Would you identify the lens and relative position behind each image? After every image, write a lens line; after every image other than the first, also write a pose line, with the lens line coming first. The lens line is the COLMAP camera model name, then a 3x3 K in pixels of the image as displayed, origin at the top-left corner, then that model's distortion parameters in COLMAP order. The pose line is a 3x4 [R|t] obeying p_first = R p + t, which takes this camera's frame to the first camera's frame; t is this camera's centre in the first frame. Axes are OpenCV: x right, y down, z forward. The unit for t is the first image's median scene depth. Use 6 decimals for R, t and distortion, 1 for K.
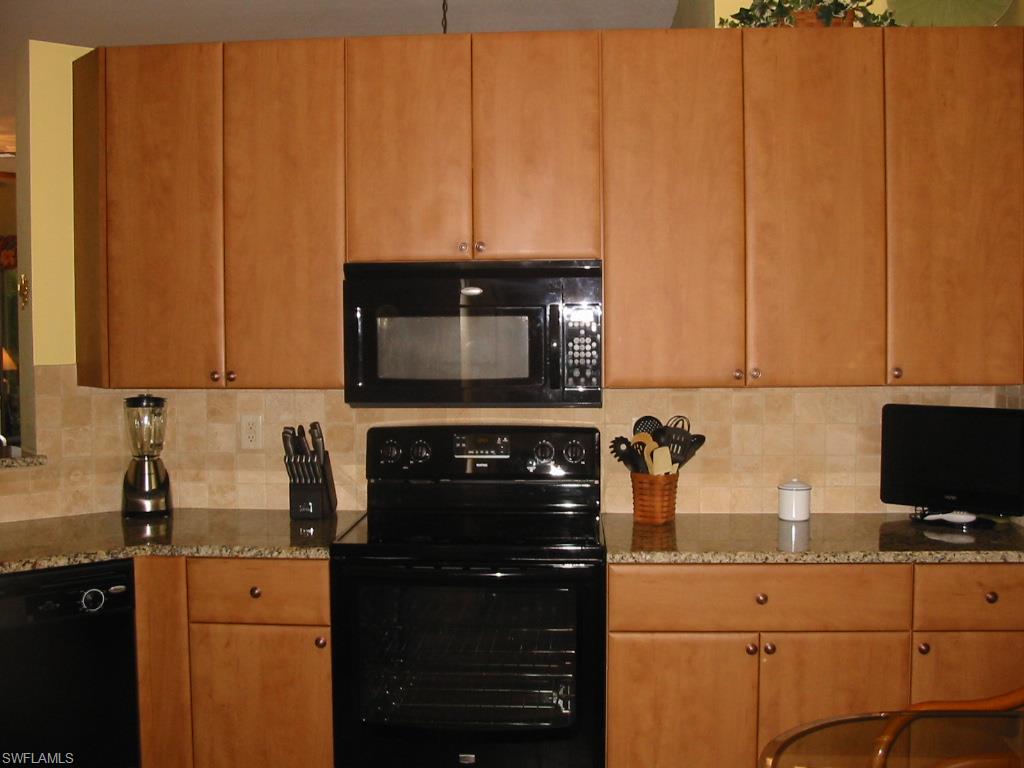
lens RADIAL K [[1171.2, 0, 511.9], [0, 1171.2, 383.4], [0, 0, 1]] dist [-0.008587, 0.000000]
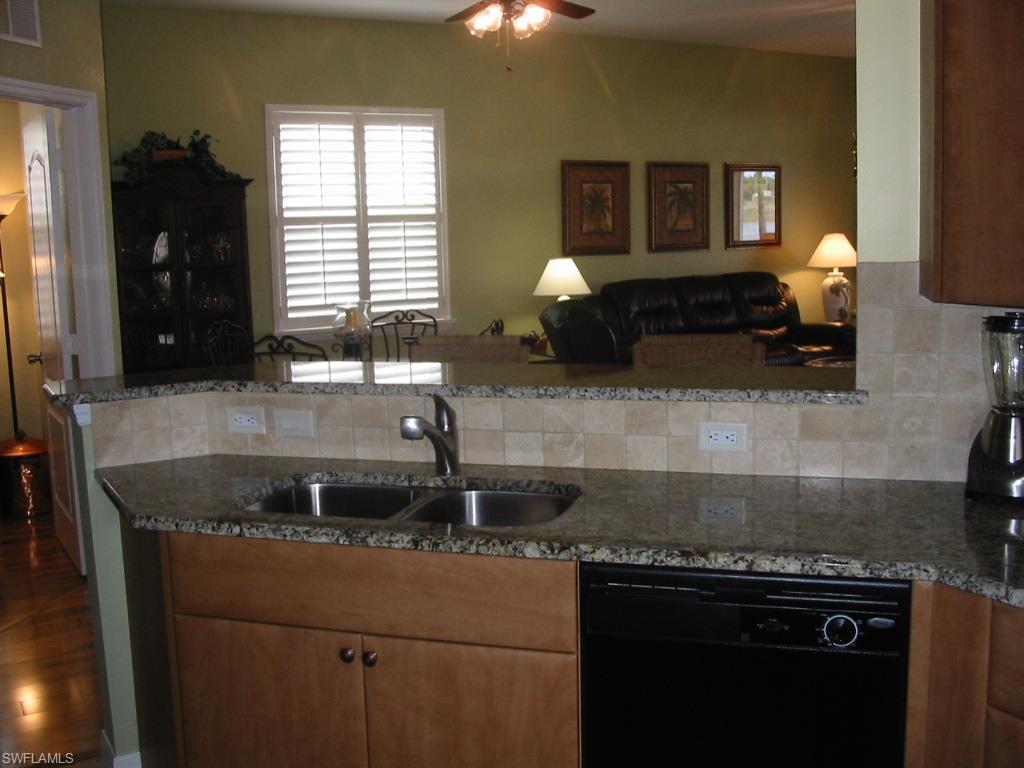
lens RADIAL K [[1171.2, 0, 512.3], [0, 1171.2, 384.0], [0, 0, 1]] dist [-0.008587, 0.000000]
pose [[0.604089, 0.113877, -0.788739, 0.028774], [-0.023012, 0.991817, 0.125573, -0.026551], [0.796585, -0.057706, 0.601766, 0.404508]]
